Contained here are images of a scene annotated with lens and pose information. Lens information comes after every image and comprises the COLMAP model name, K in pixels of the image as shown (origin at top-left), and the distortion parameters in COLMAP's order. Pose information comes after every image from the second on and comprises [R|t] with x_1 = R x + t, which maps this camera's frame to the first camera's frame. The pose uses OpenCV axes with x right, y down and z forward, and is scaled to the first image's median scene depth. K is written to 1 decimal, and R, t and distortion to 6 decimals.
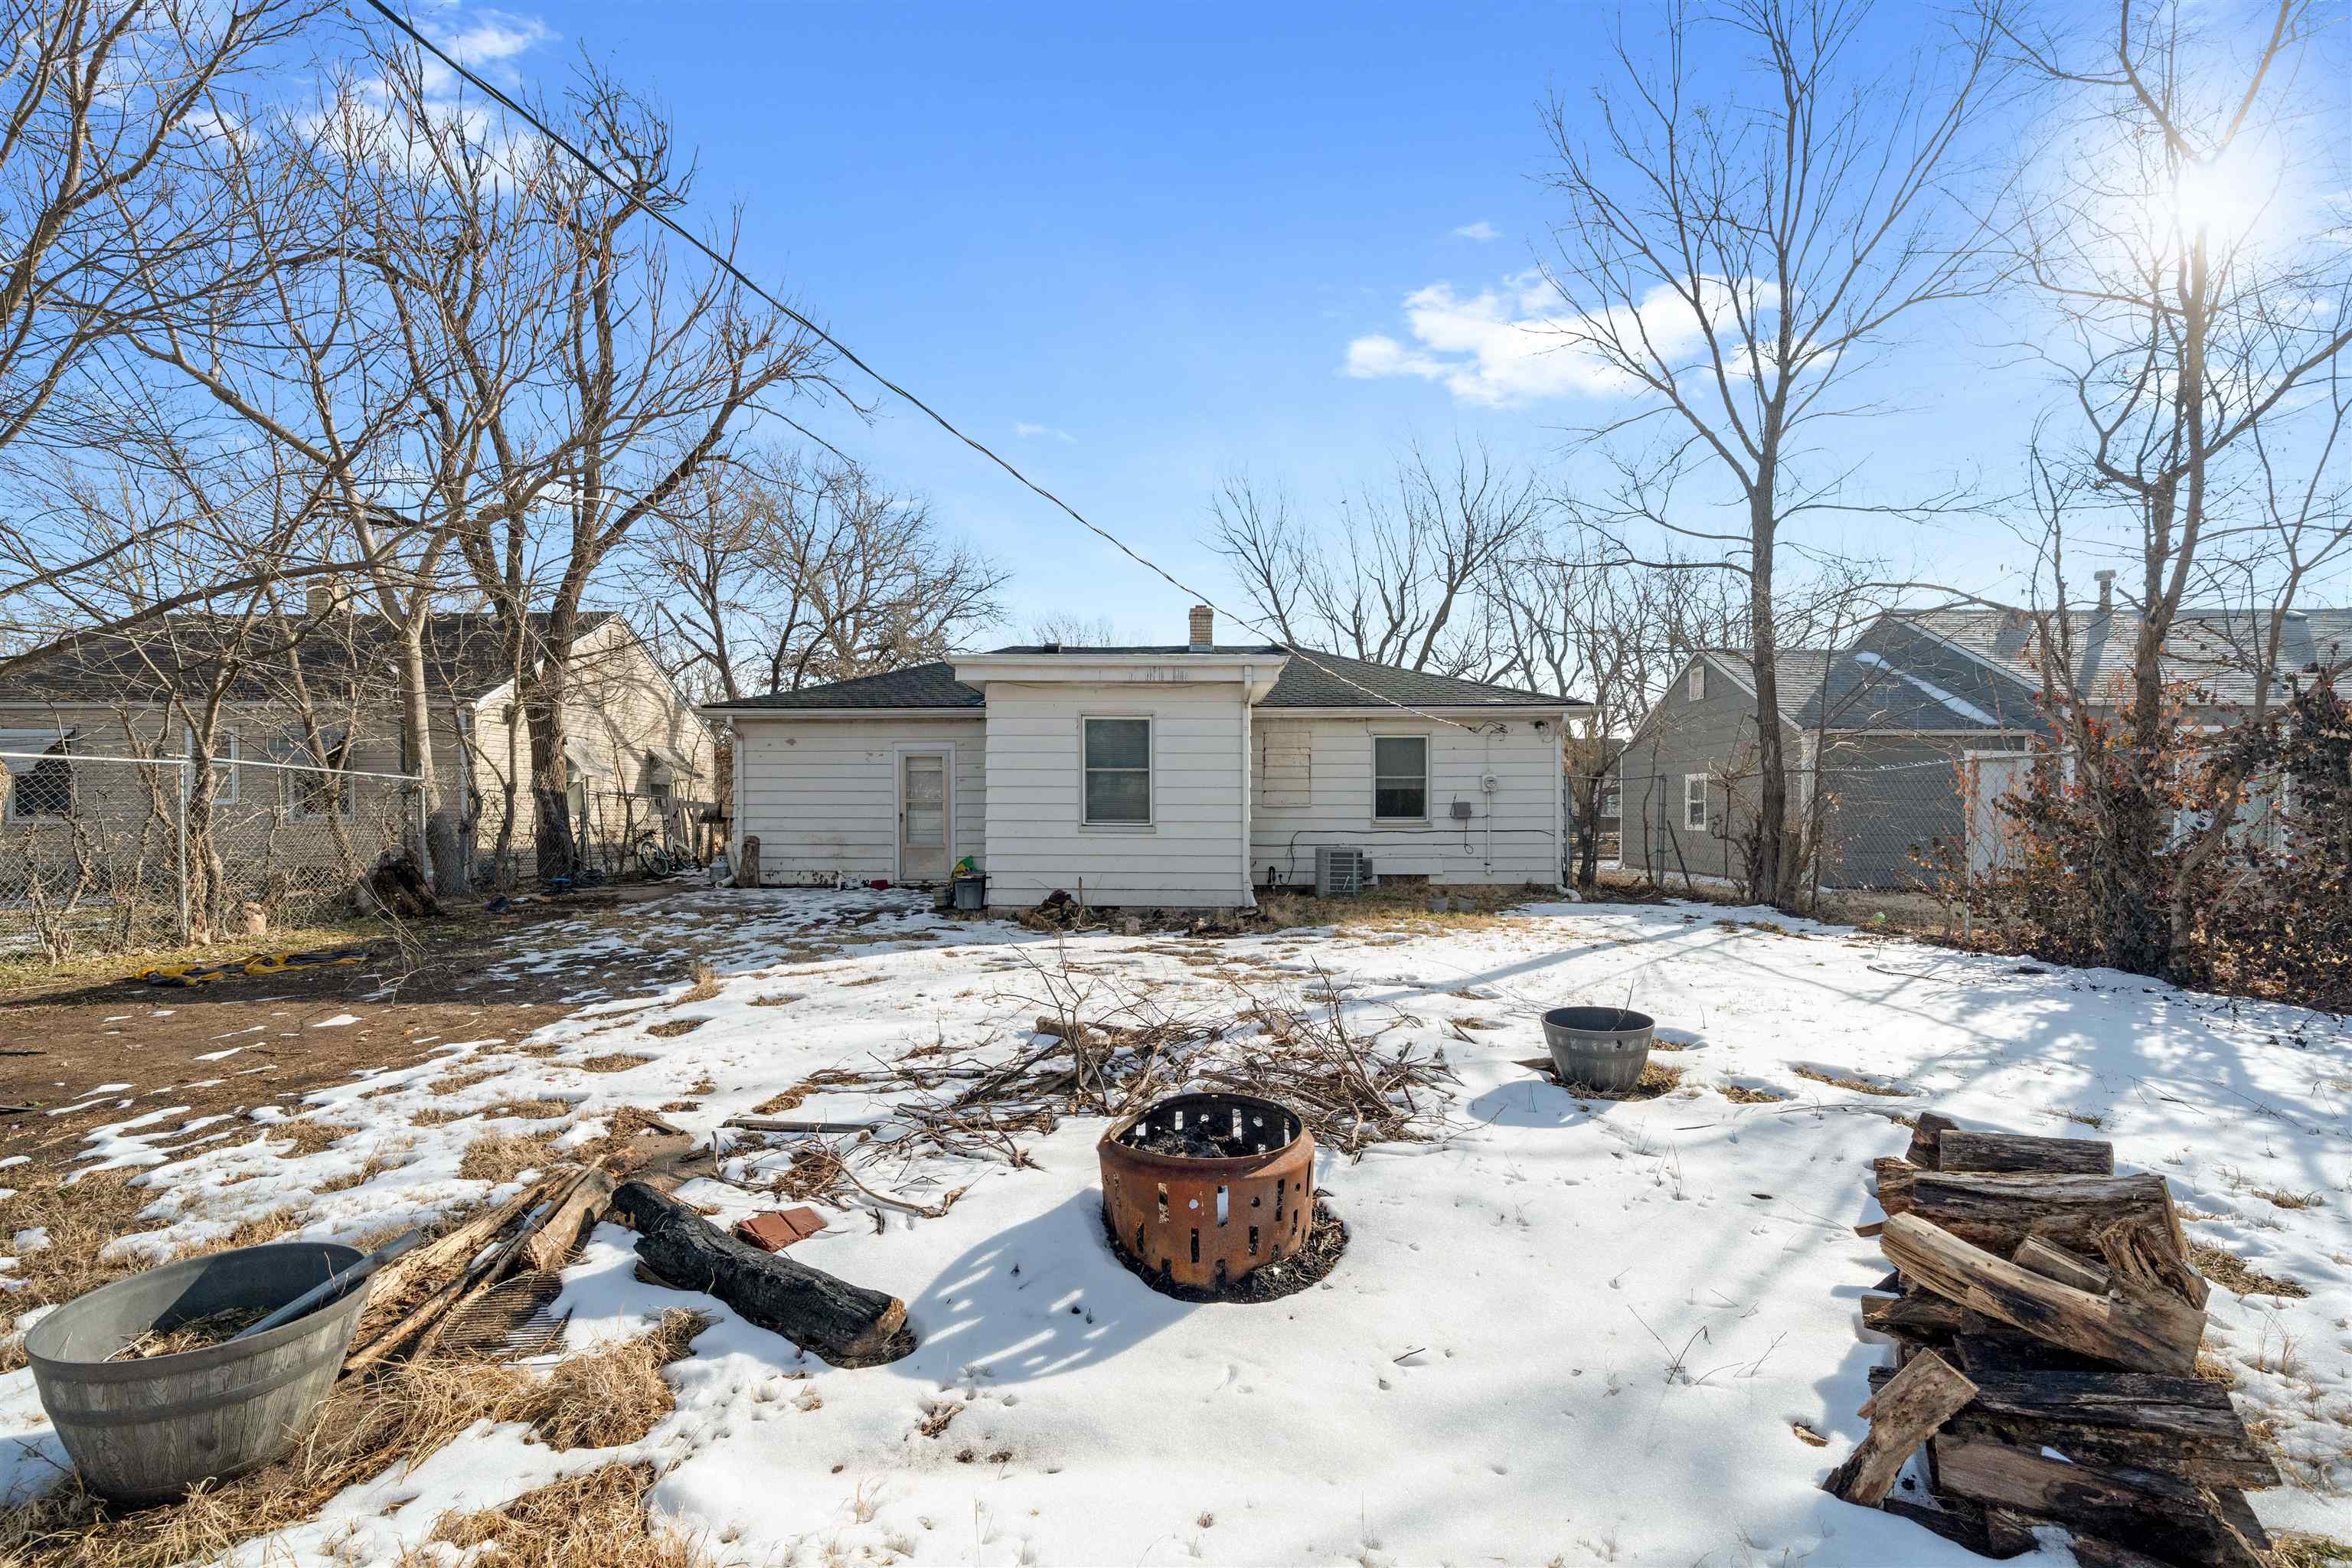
lens RADIAL K [[950.0, 0, 1176.0], [0, 950.0, 799.2], [0, 0, 1]] dist [-0.006435, -0.000129]
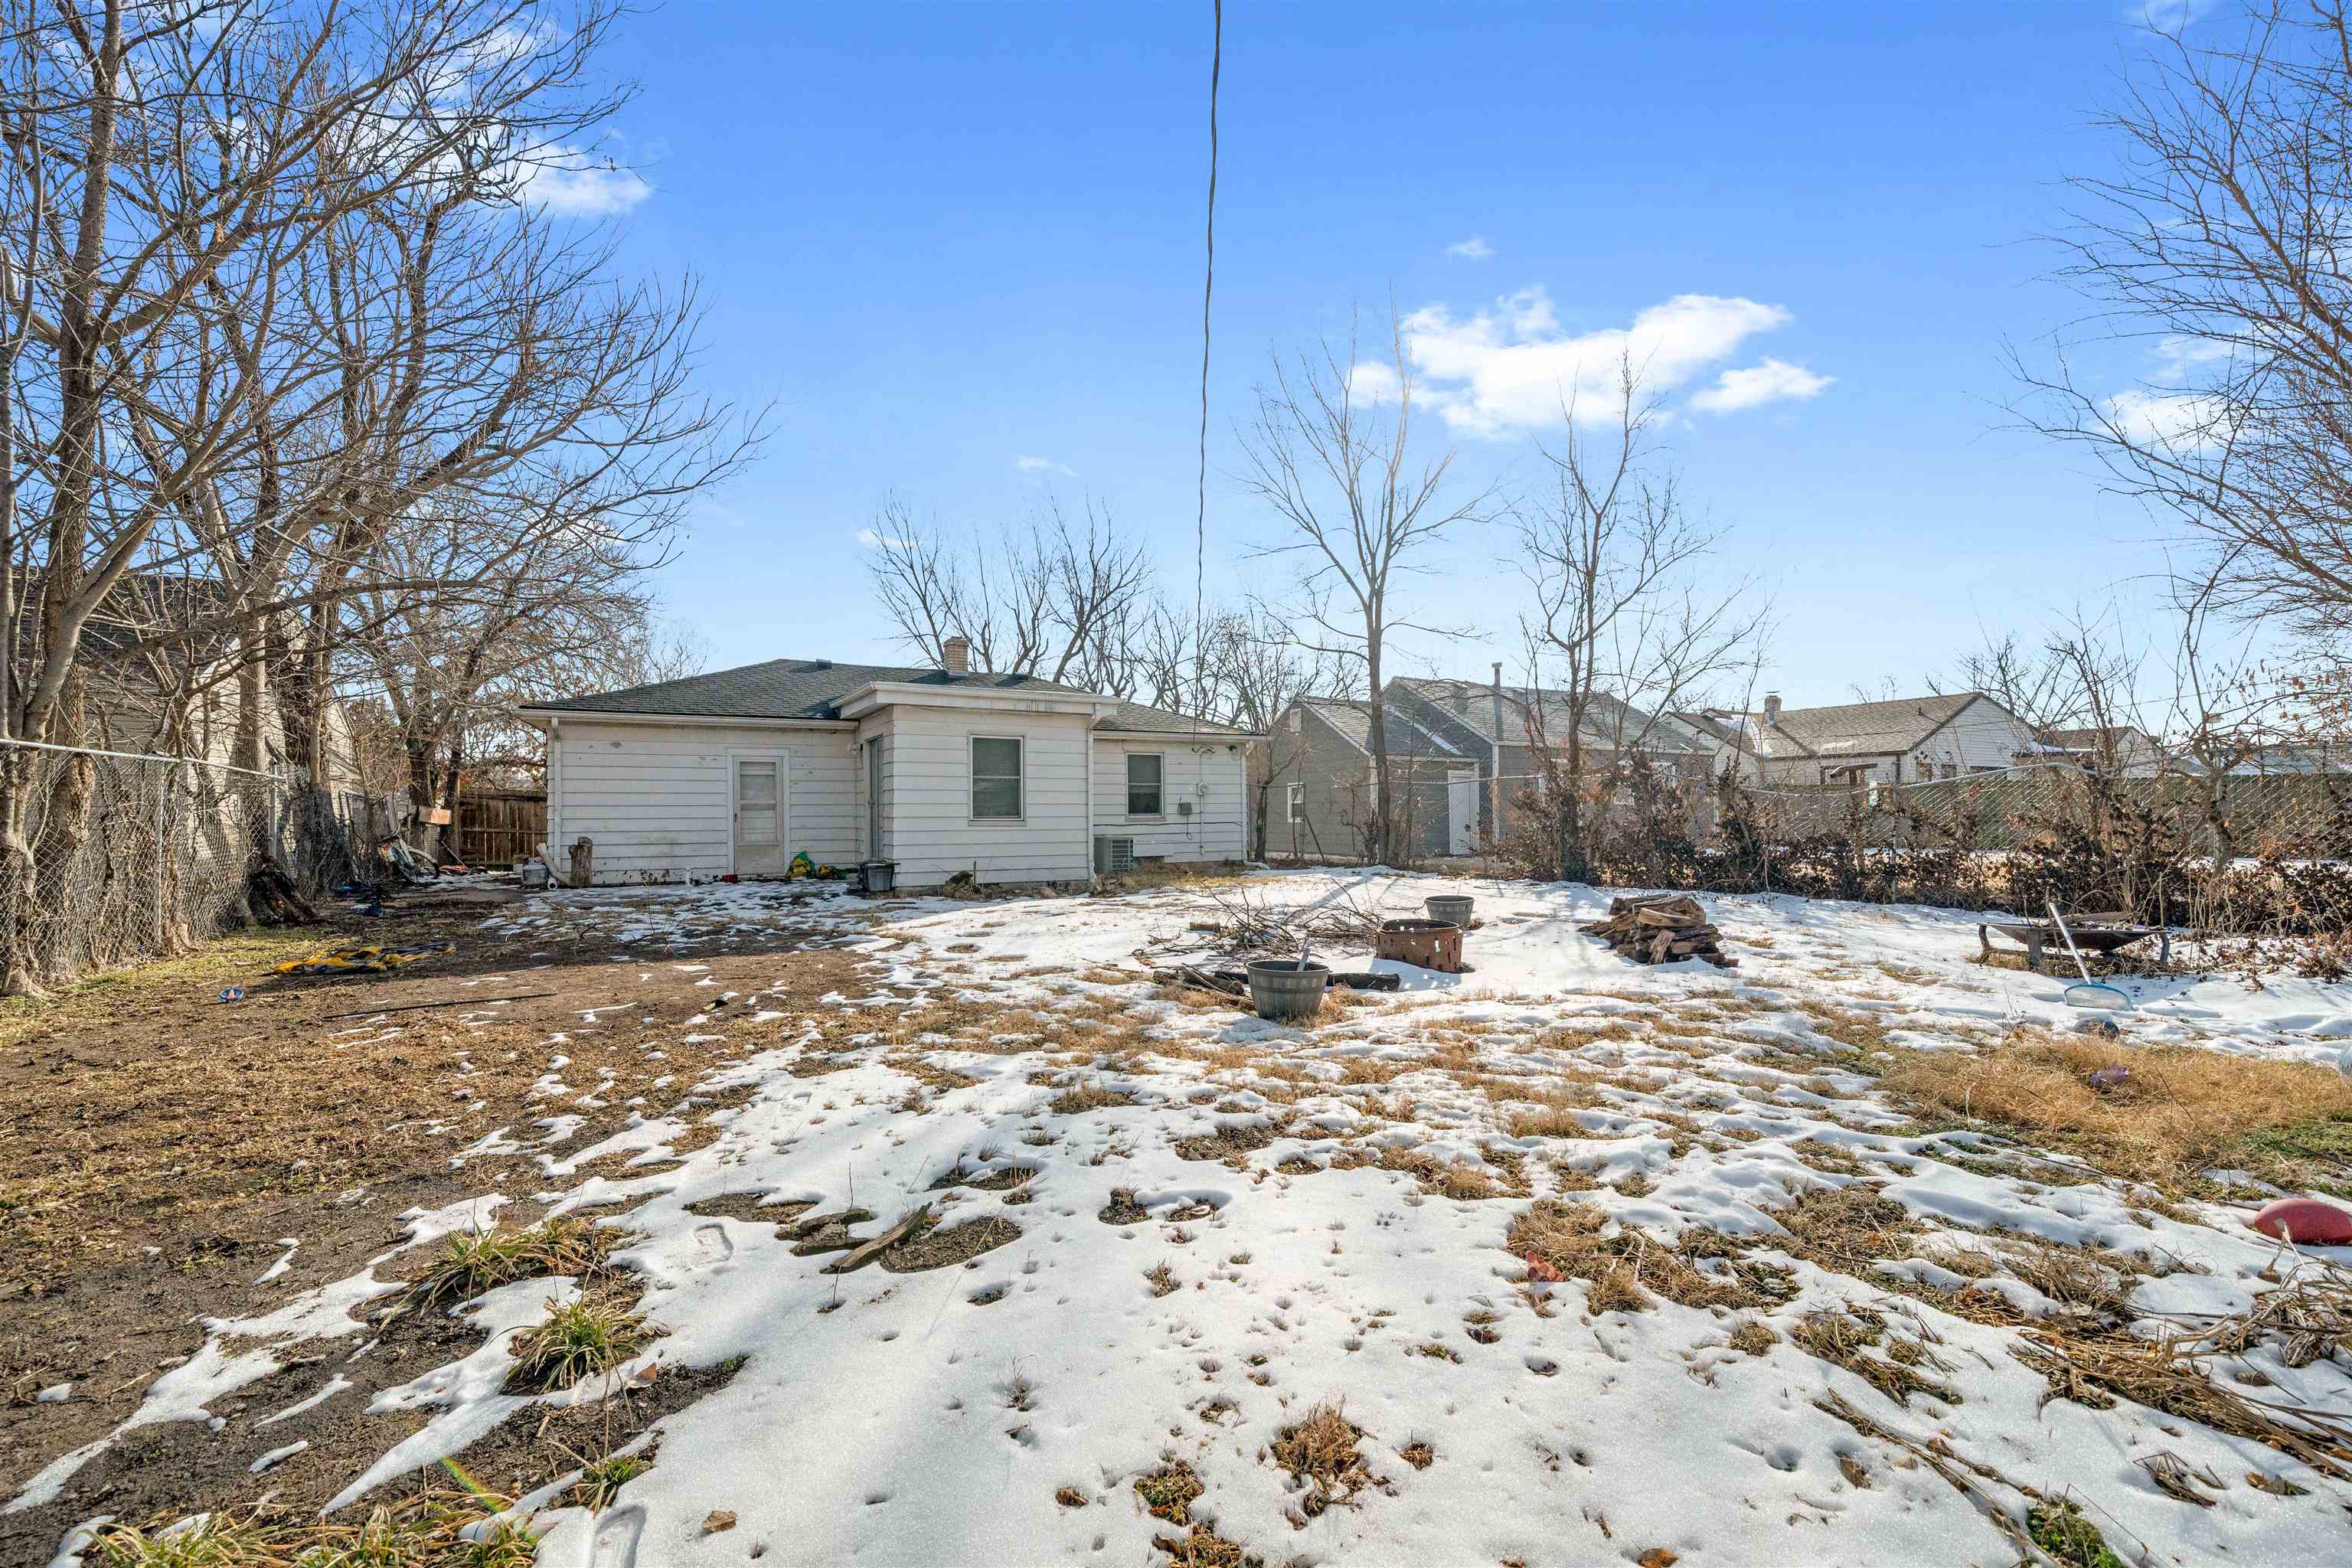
lens RADIAL K [[950.0, 0, 1176.1], [0, 950.0, 796.3], [0, 0, 1]] dist [-0.006435, -0.000129]
pose [[0.867488, 0.001816, 0.497455, -0.495766], [0.000948, 0.999985, -0.005303, 0.001747], [-0.497457, 0.005072, 0.867474, -0.244151]]
